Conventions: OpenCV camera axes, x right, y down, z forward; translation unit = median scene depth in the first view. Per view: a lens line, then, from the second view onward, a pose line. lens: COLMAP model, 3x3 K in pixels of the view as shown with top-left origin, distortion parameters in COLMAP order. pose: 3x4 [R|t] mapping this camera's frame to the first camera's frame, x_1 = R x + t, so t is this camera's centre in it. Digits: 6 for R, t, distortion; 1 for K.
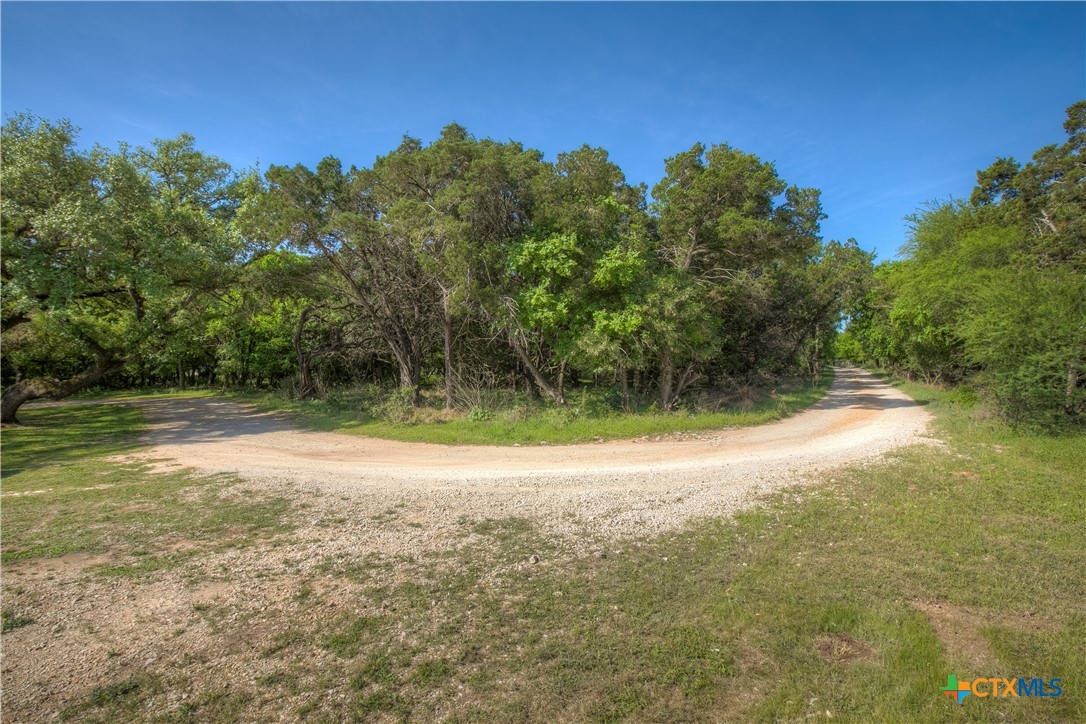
lens RADIAL K [[508.6, 0, 549.4], [0, 508.6, 362.6], [0, 0, 1]] dist [-0.006444, -0.000169]
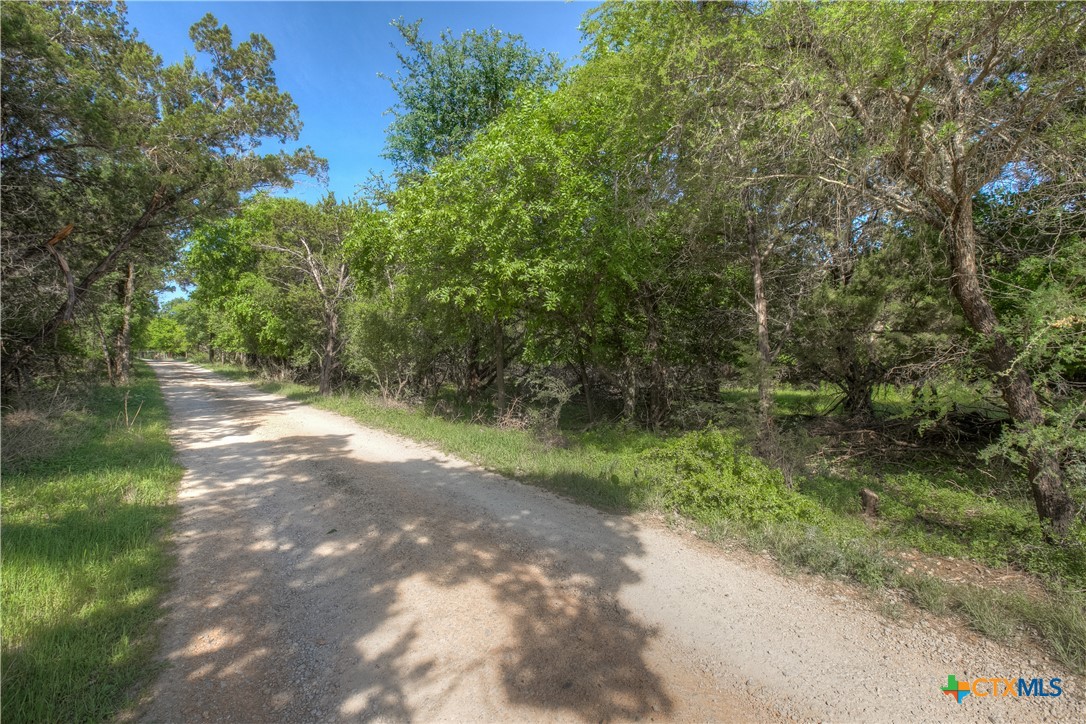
lens RADIAL K [[508.6, 0, 548.2], [0, 508.6, 356.2], [0, 0, 1]] dist [-0.006444, -0.000169]
pose [[0.366379, 0.030787, 0.929956, 0.212994], [-0.030168, 0.999320, -0.021198, 0.003735], [-0.929976, -0.020288, 0.367059, 0.425734]]
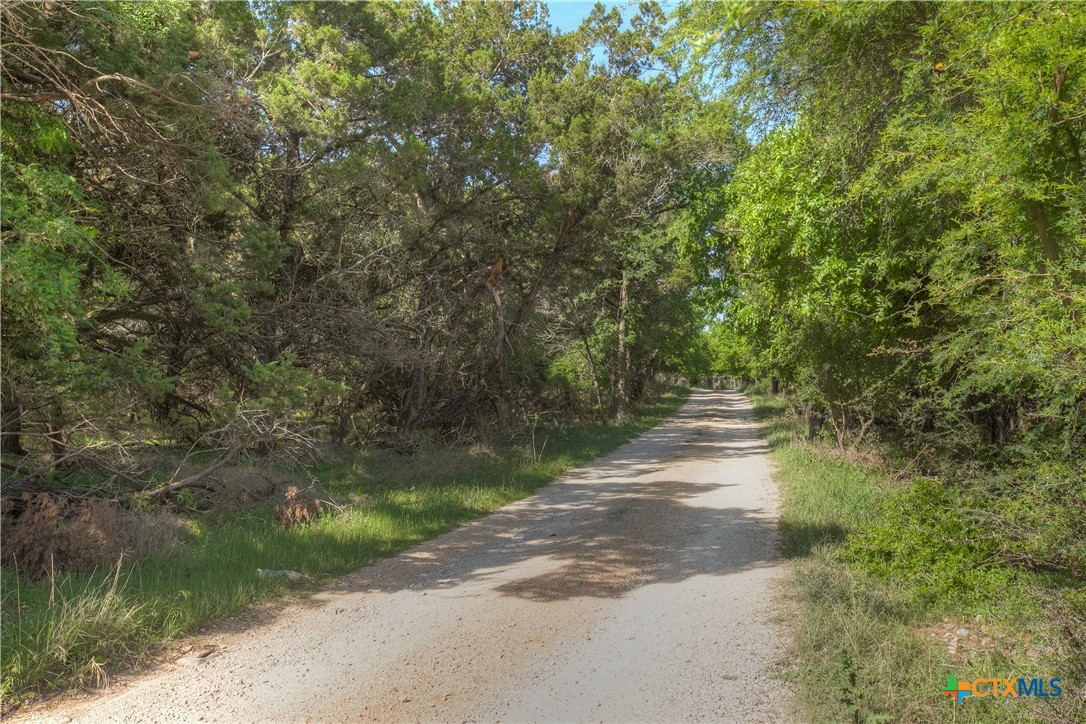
lens RADIAL K [[1051.6, 0, 541.6], [0, 1051.6, 362.6], [0, 0, 1]] dist [0.018897, 0.000000]
pose [[0.945308, 0.019738, 0.325580, 0.208252], [-0.015944, 0.999770, -0.014317, -0.000737], [-0.325788, 0.008343, 0.945406, 0.253743]]
